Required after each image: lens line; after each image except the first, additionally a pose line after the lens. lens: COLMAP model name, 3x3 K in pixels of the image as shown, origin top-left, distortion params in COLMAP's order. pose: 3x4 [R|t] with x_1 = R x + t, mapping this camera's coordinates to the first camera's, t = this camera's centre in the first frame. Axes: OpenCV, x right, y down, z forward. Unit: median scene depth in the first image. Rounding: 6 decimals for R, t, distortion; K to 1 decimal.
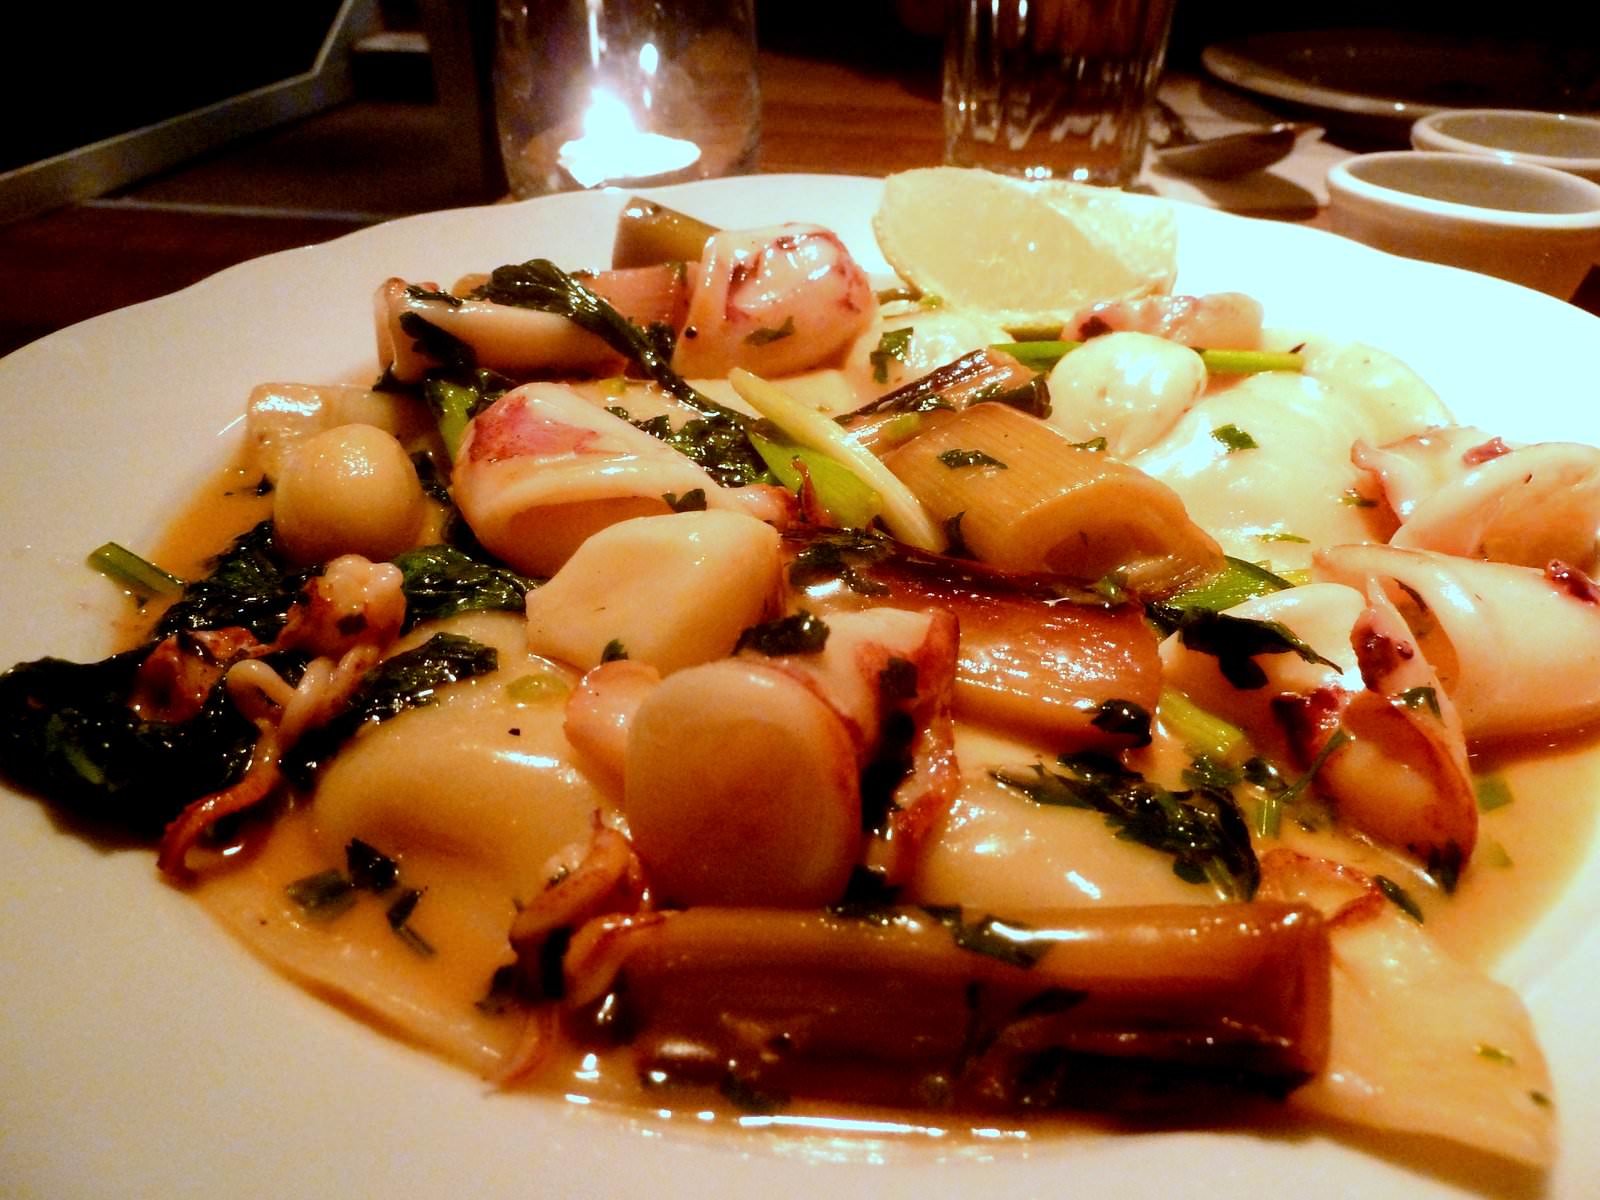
lens RADIAL K [[1196.2, 0, 800.0], [0, 1196.2, 600.0], [0, 0, 1]] dist [-0.027484, 0.002044]
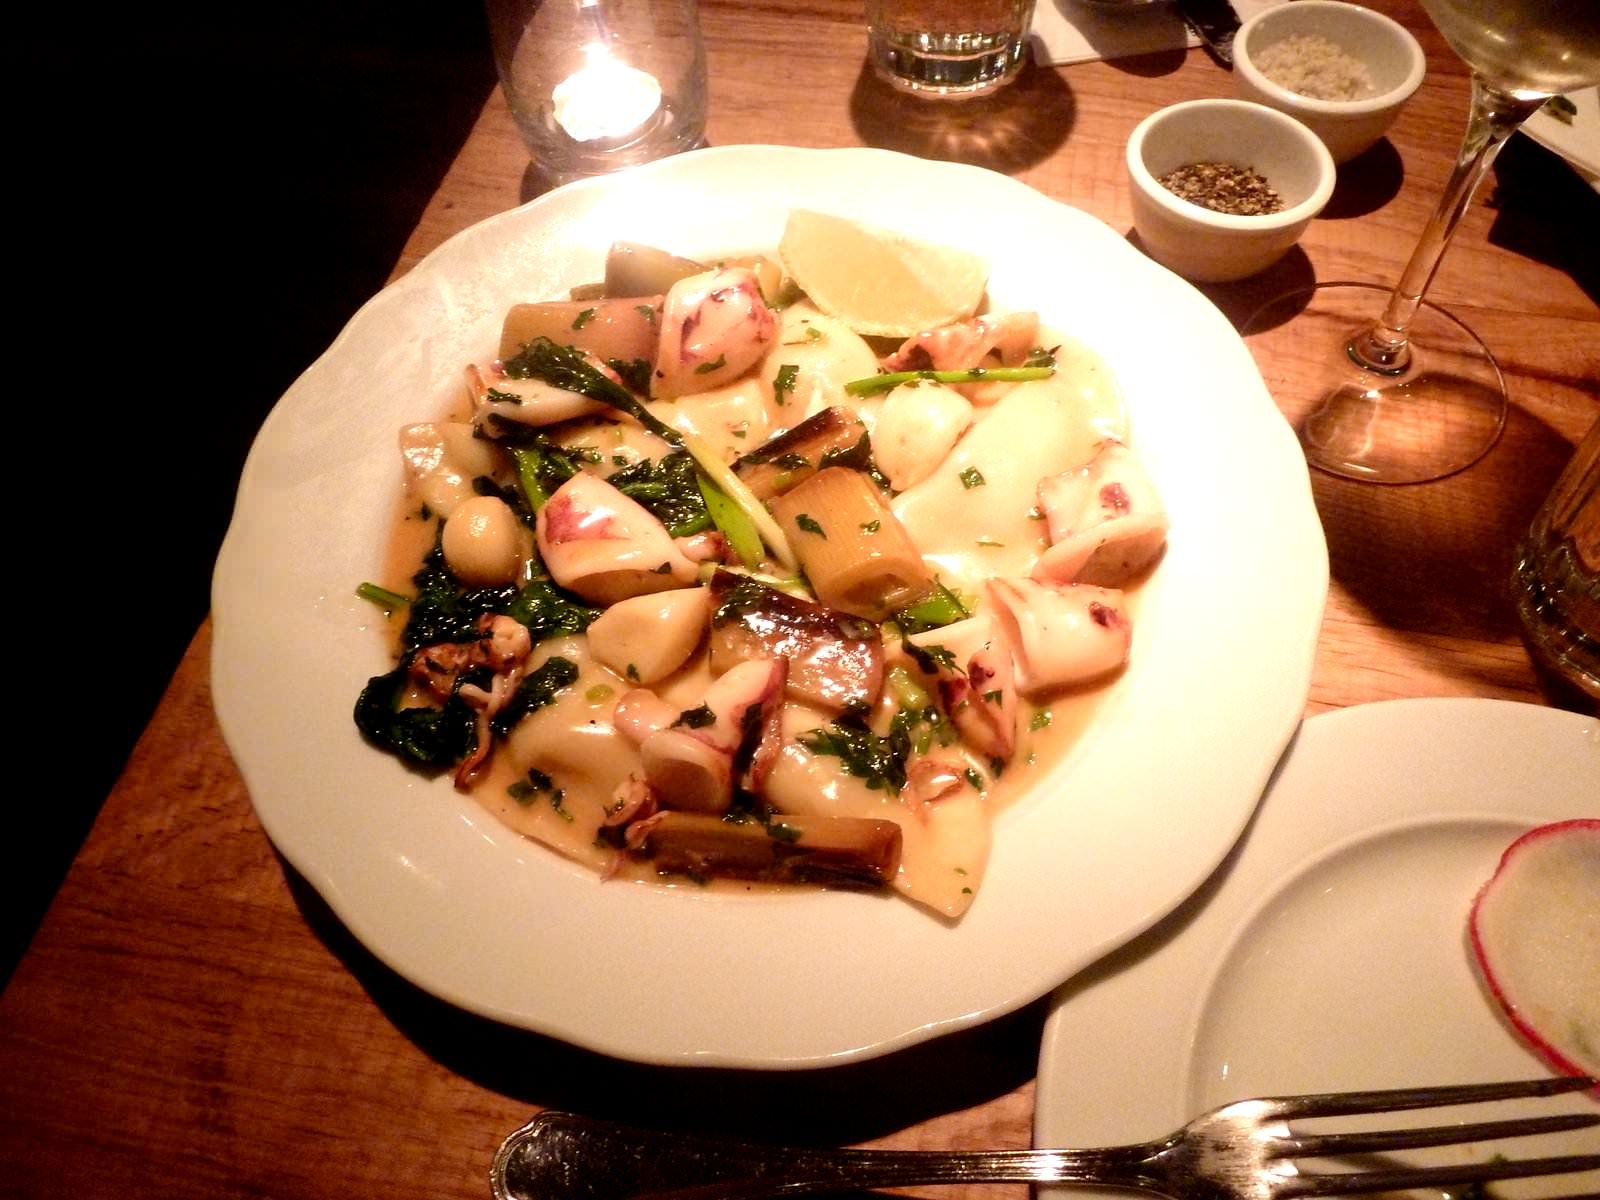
lens RADIAL K [[1196.2, 0, 800.0], [0, 1196.2, 600.0], [0, 0, 1]] dist [-0.027484, 0.002044]
pose [[0.998735, -0.030289, -0.040128, 0.243160], [0.044222, 0.908959, 0.414533, -0.975115], [0.023919, -0.415783, 0.909149, -0.924370]]
